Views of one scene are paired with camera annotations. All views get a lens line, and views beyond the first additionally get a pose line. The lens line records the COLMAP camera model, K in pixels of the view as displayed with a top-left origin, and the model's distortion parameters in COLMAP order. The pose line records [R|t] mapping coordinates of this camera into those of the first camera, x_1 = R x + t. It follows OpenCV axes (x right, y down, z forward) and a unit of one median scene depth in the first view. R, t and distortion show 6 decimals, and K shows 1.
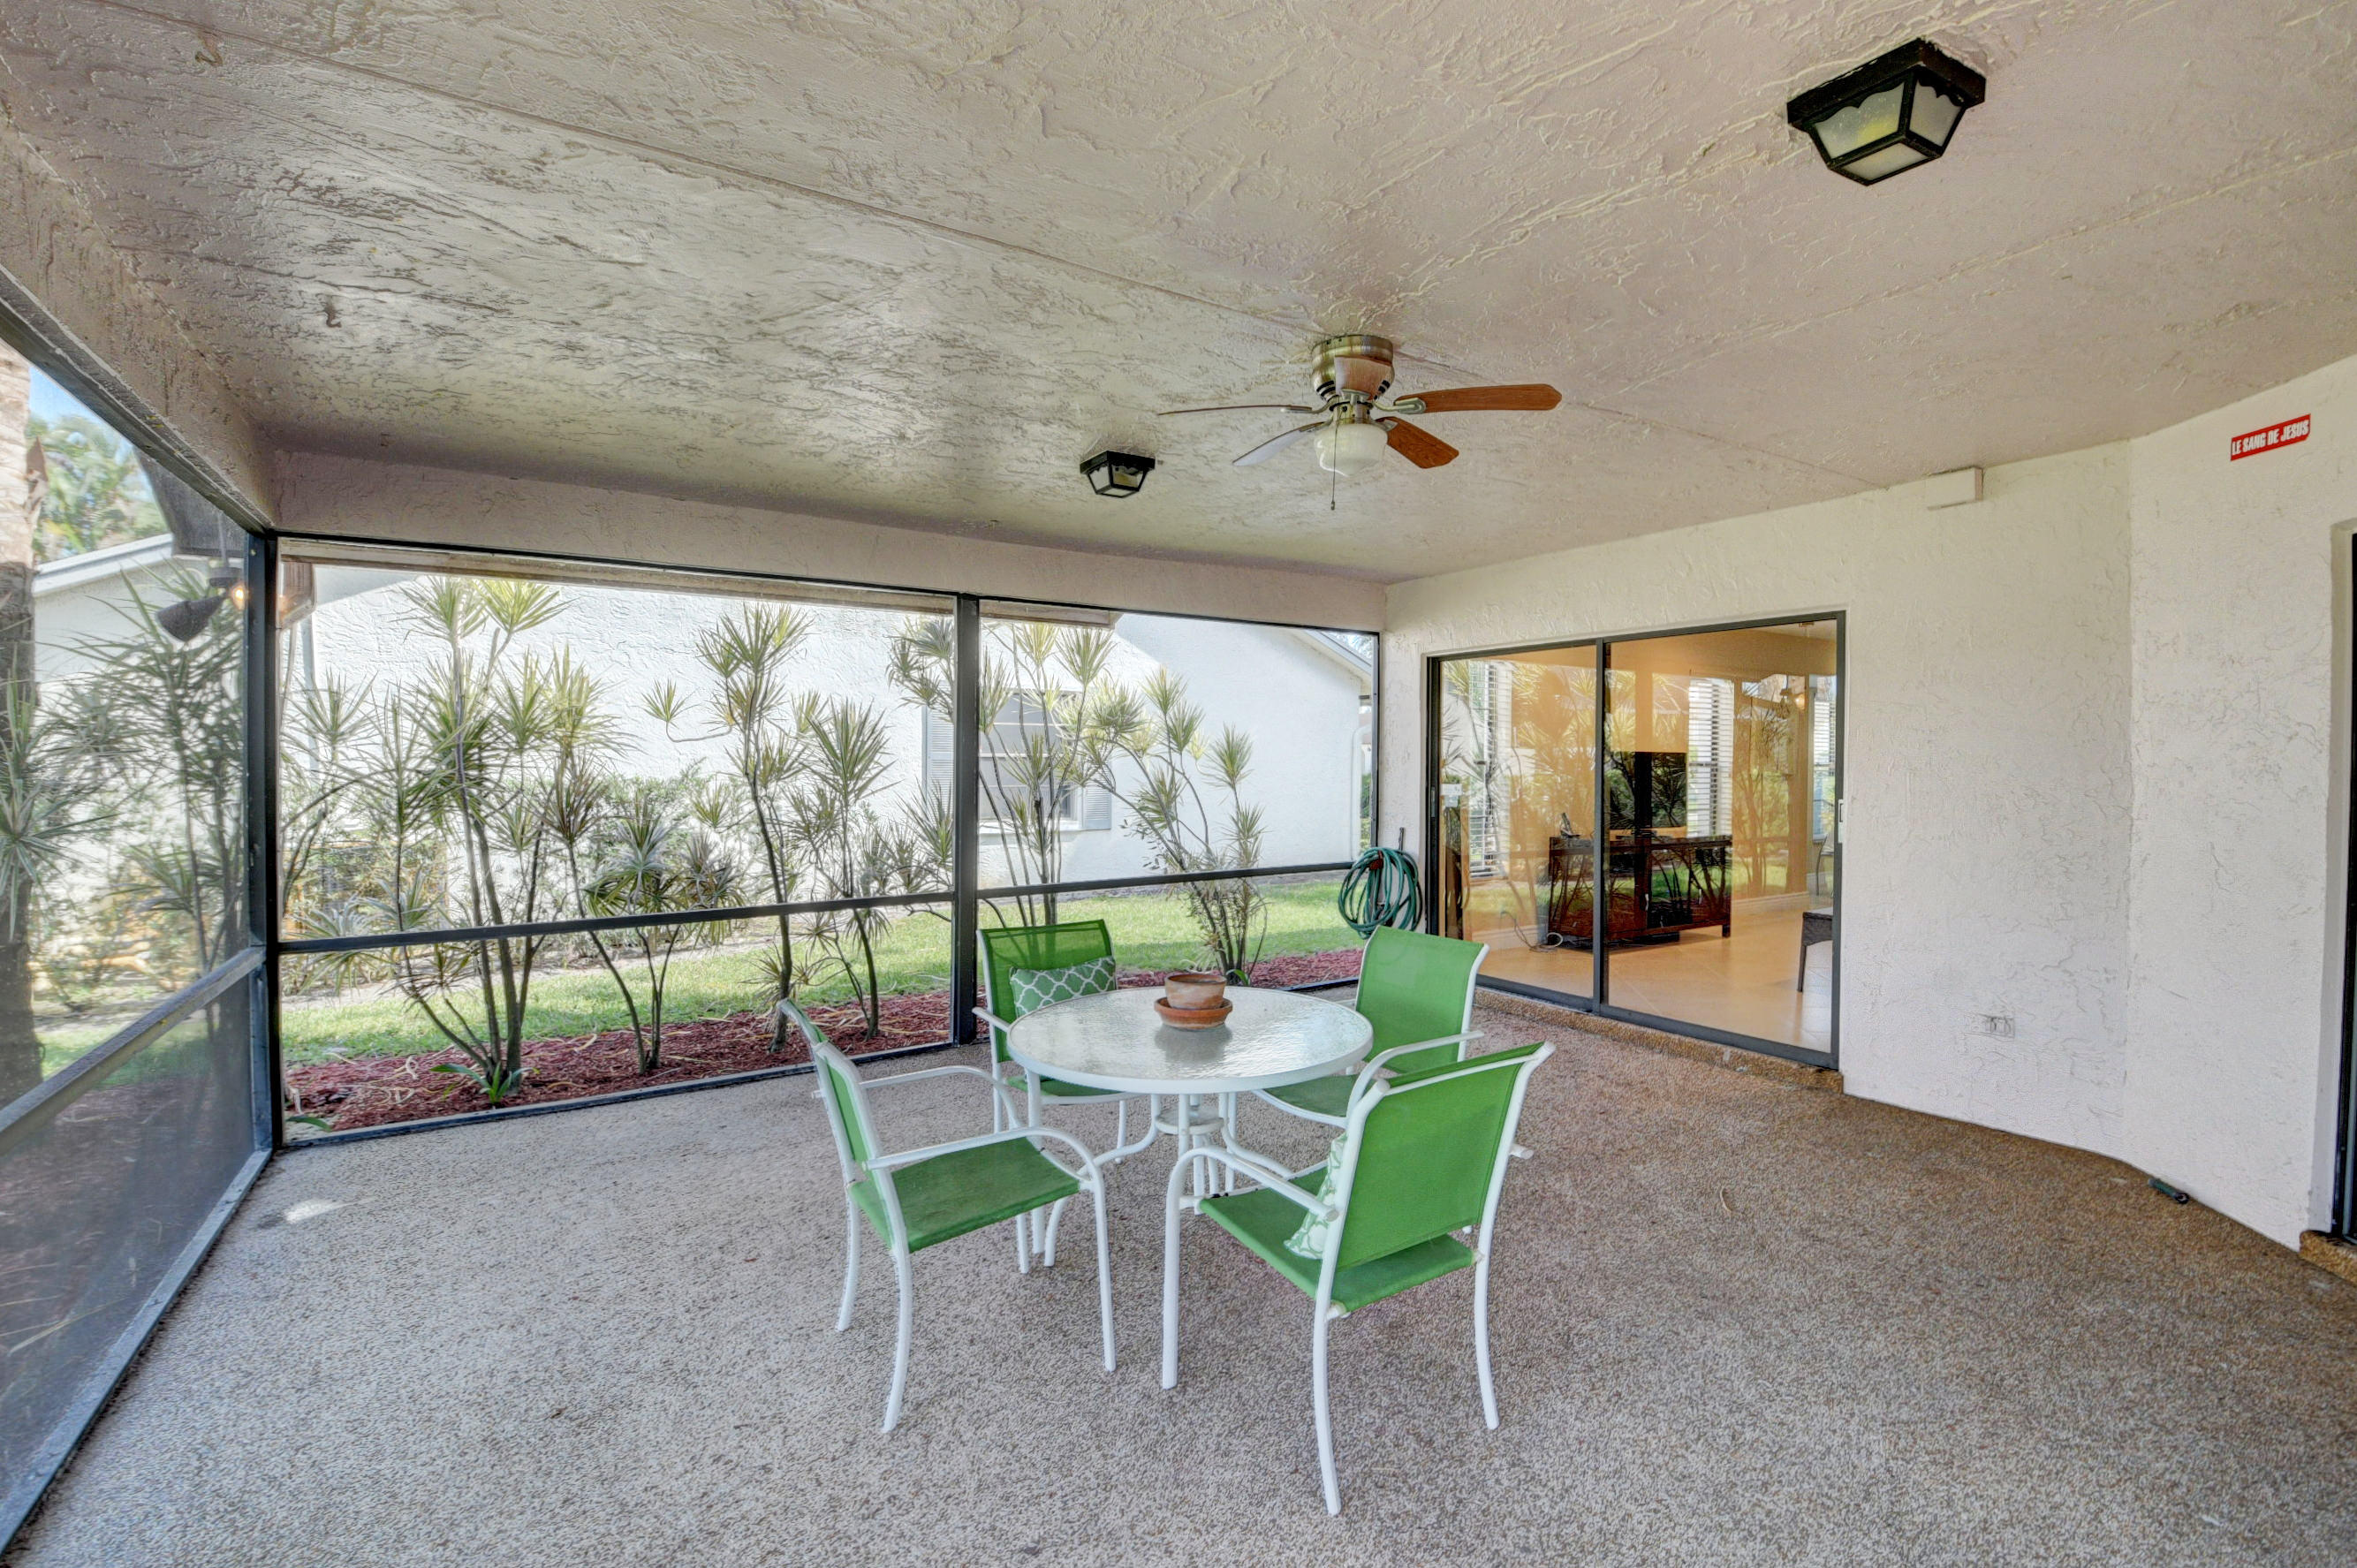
lens RADIAL K [[1070.8, 0, 1182.1], [0, 1070.8, 811.2], [0, 0, 1]] dist [-0.002530, -0.000425]
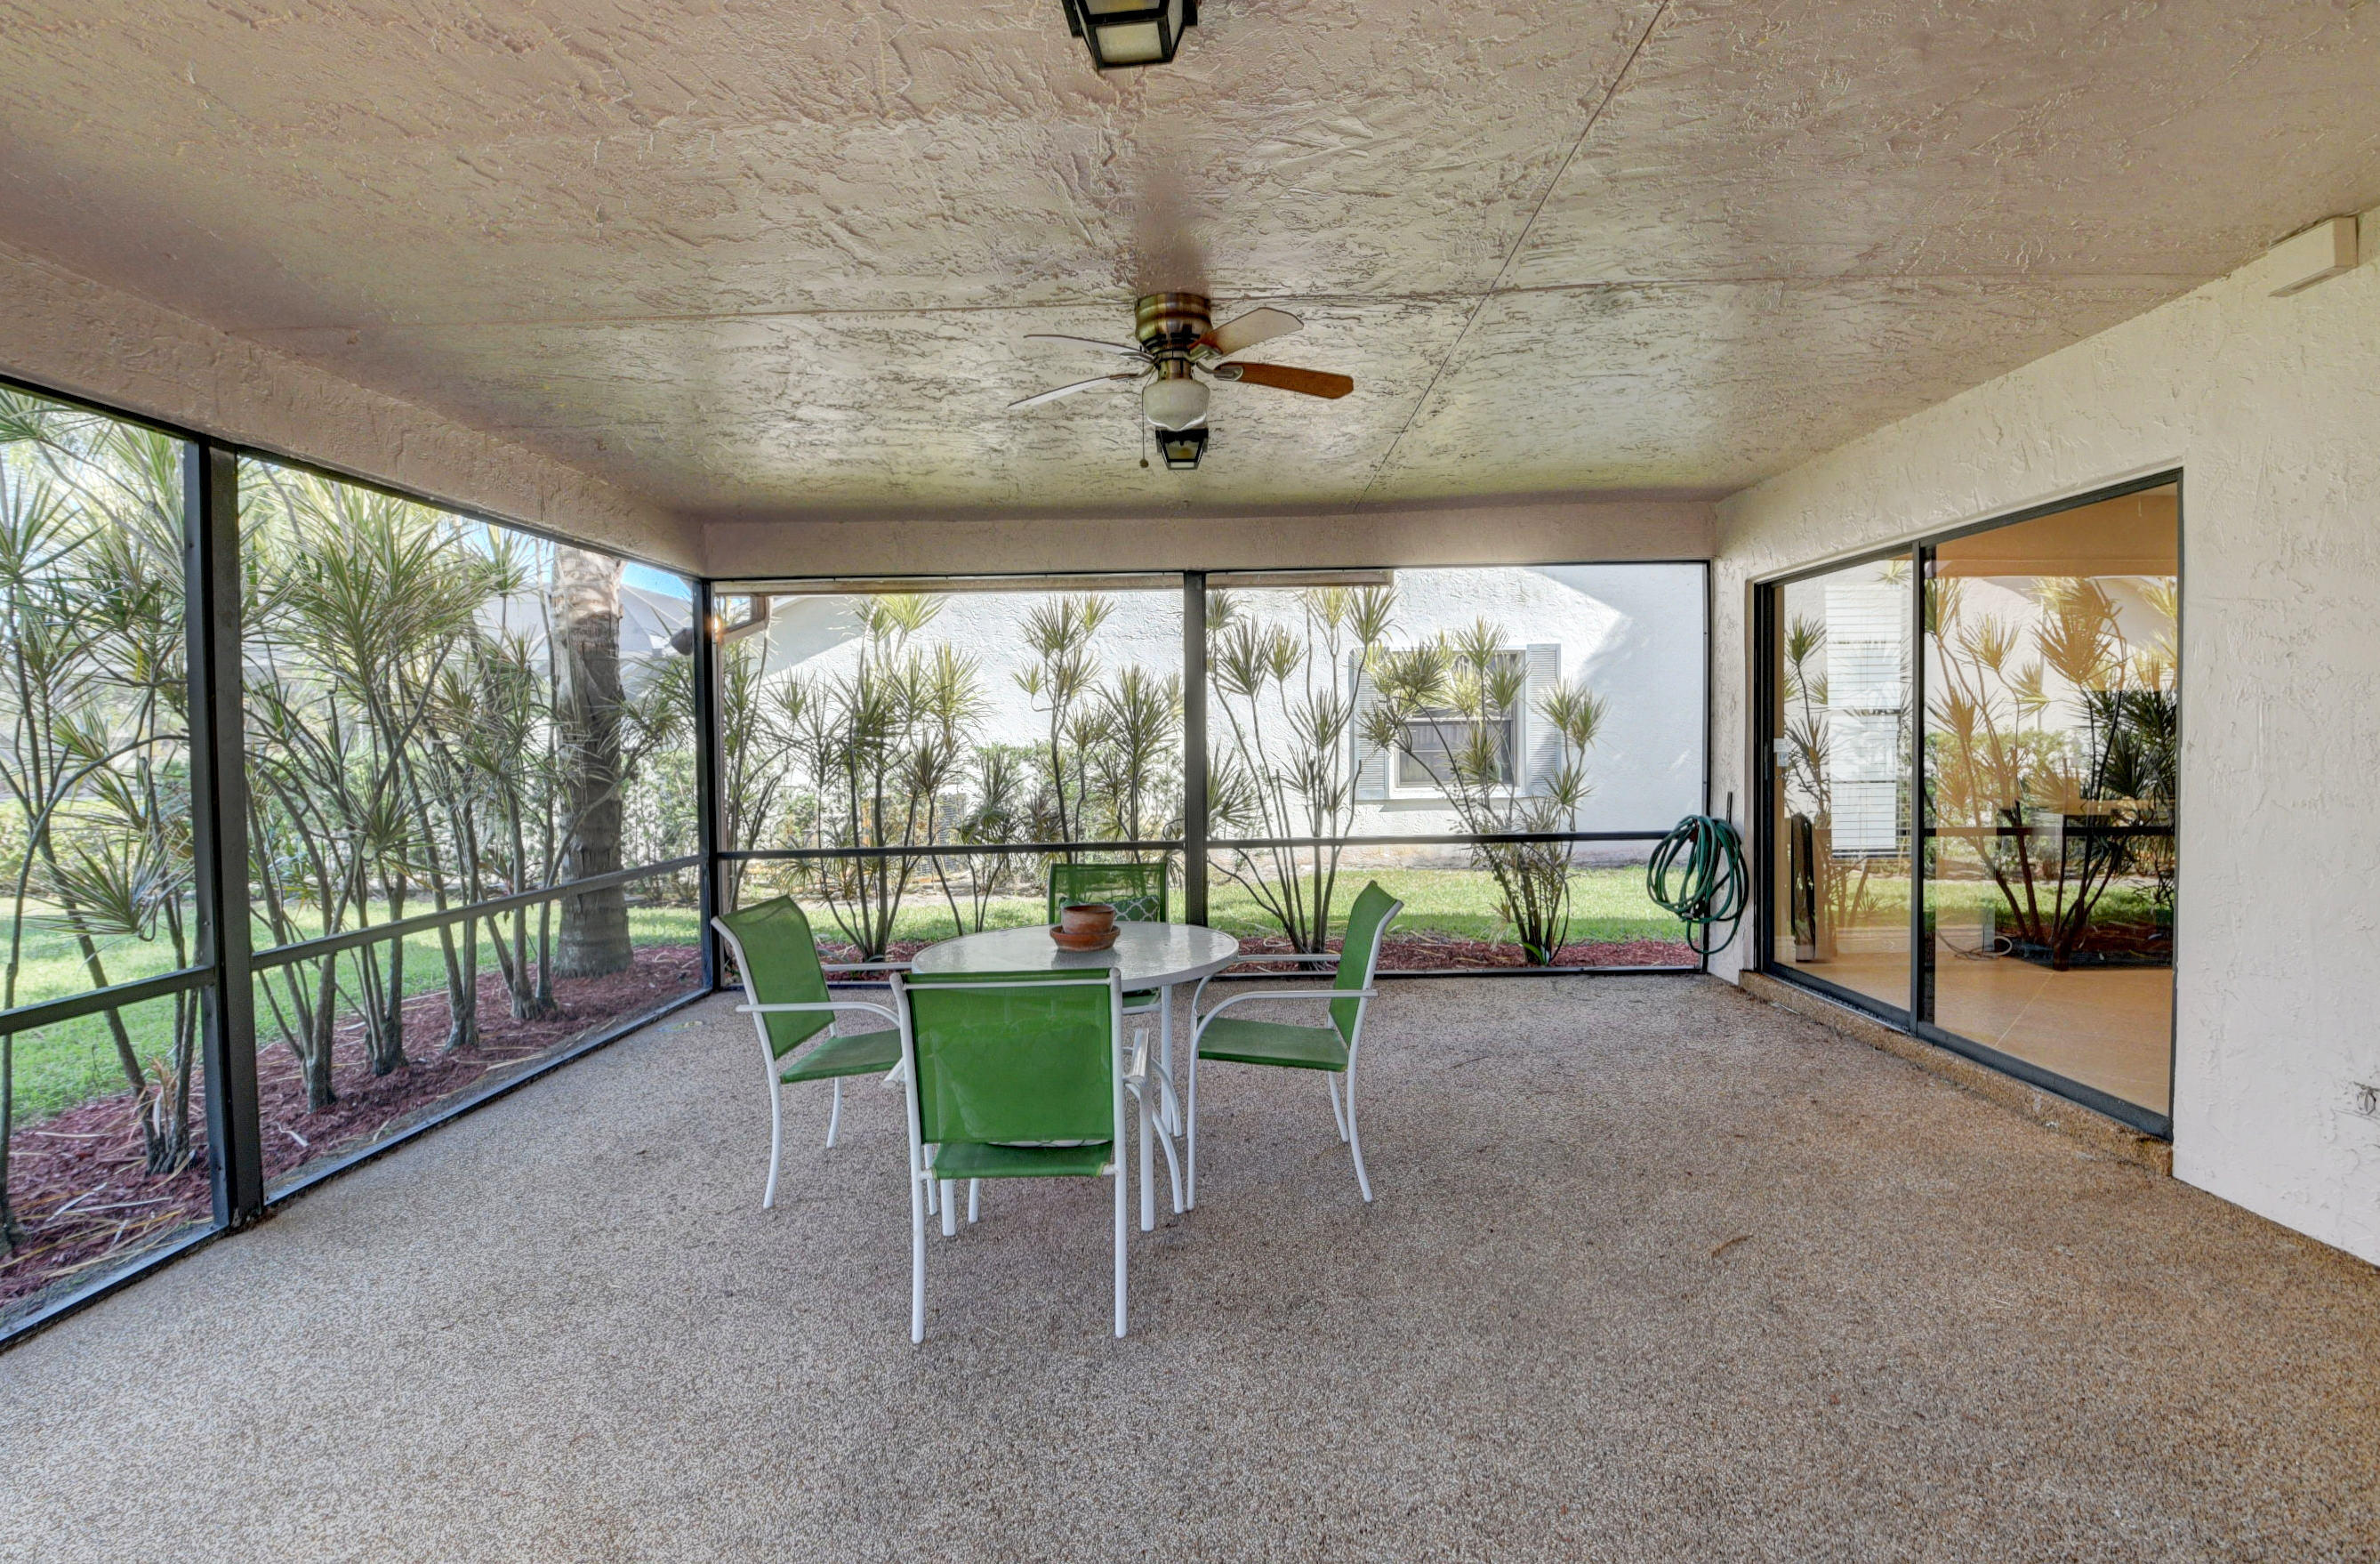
lens RADIAL K [[1096.3, 0, 1187.0], [0, 1096.3, 773.2], [0, 0, 1]] dist [-0.013479, -0.000718]
pose [[0.826439, 0.000300, -0.563027, 0.479654], [-0.008756, 0.999886, -0.012320, 0.022946], [0.562959, 0.015112, 0.826347, 0.082835]]
